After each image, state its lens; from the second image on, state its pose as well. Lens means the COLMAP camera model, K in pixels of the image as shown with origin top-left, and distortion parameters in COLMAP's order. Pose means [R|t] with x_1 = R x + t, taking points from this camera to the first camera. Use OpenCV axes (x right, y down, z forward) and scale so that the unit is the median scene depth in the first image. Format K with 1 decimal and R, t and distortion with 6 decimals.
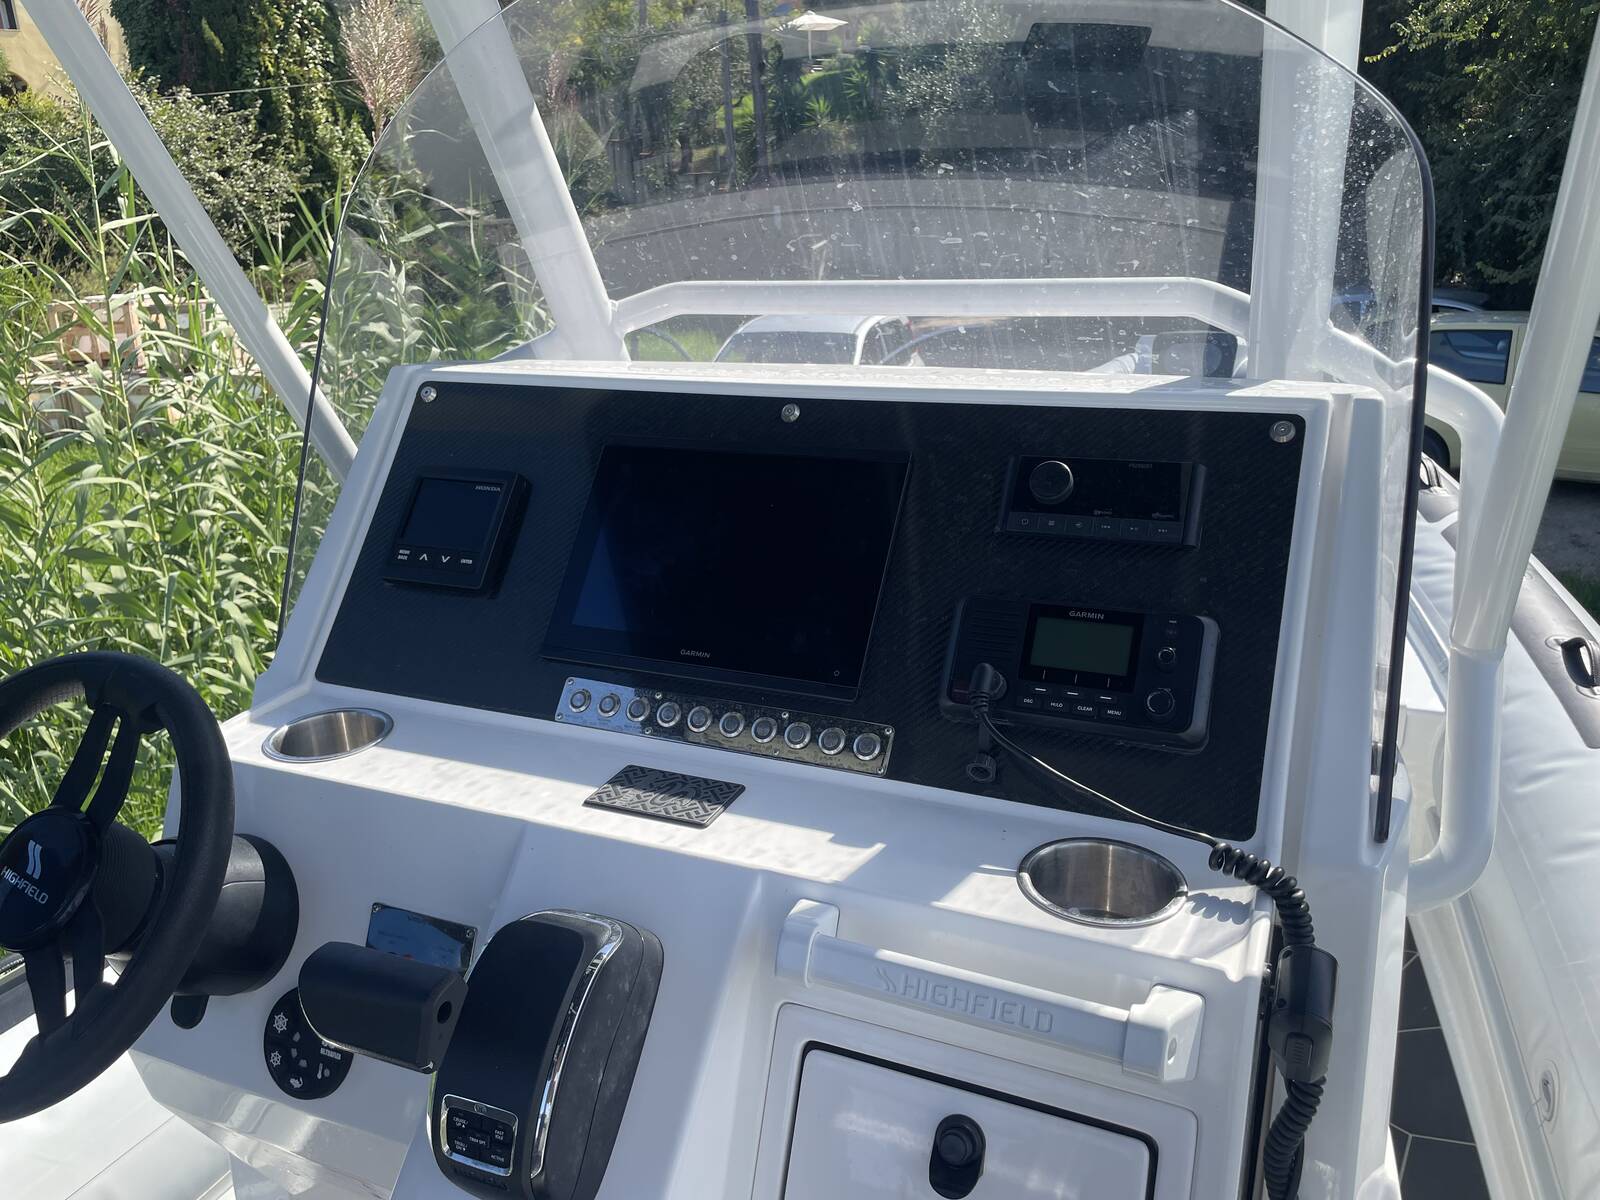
lens RADIAL K [[1196.8, 0, 776.4], [0, 1196.8, 599.5], [0, 0, 1]] dist [0.086043, -0.113926]
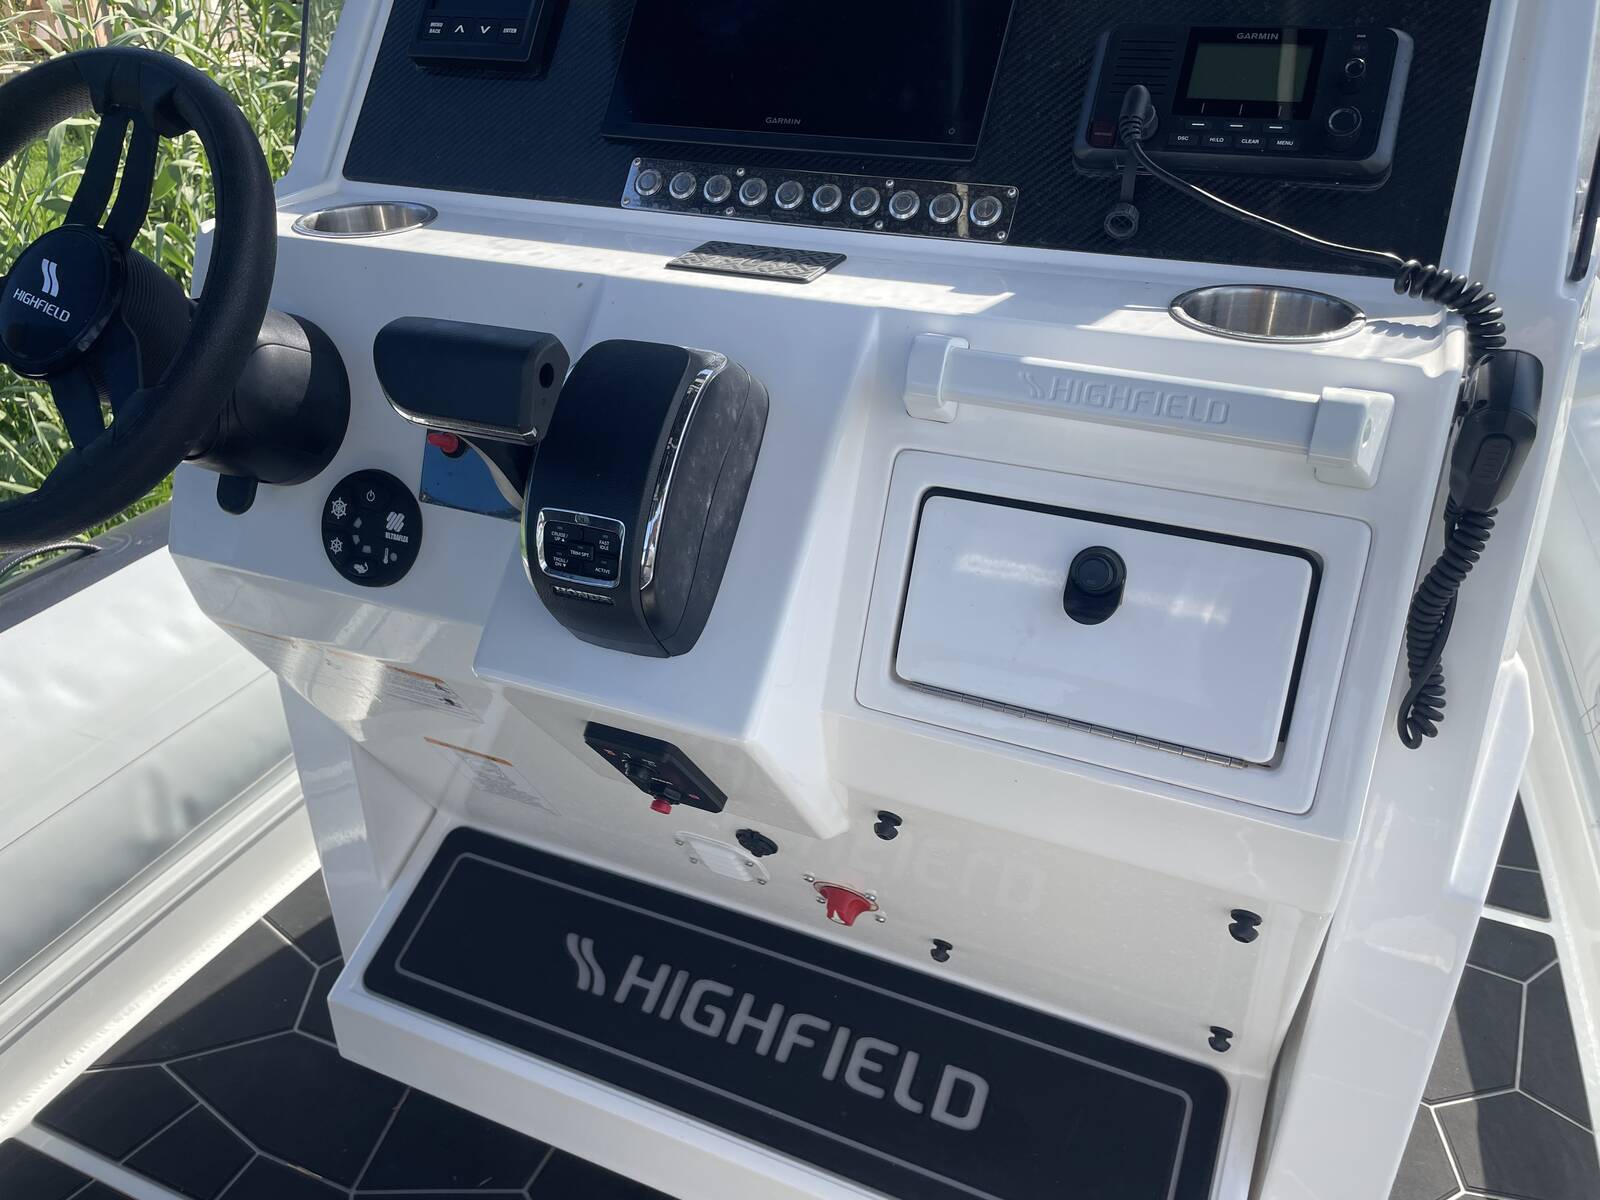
lens RADIAL K [[1193.0, 0, 795.9], [0, 1193.0, 599.1], [0, 0, 1]] dist [0.094743, -0.131320]
pose [[0.999733, 0.013908, 0.018435, -0.084018], [-0.017291, 0.979967, 0.198407, 0.252637], [-0.015306, -0.198673, 0.979946, 0.088300]]
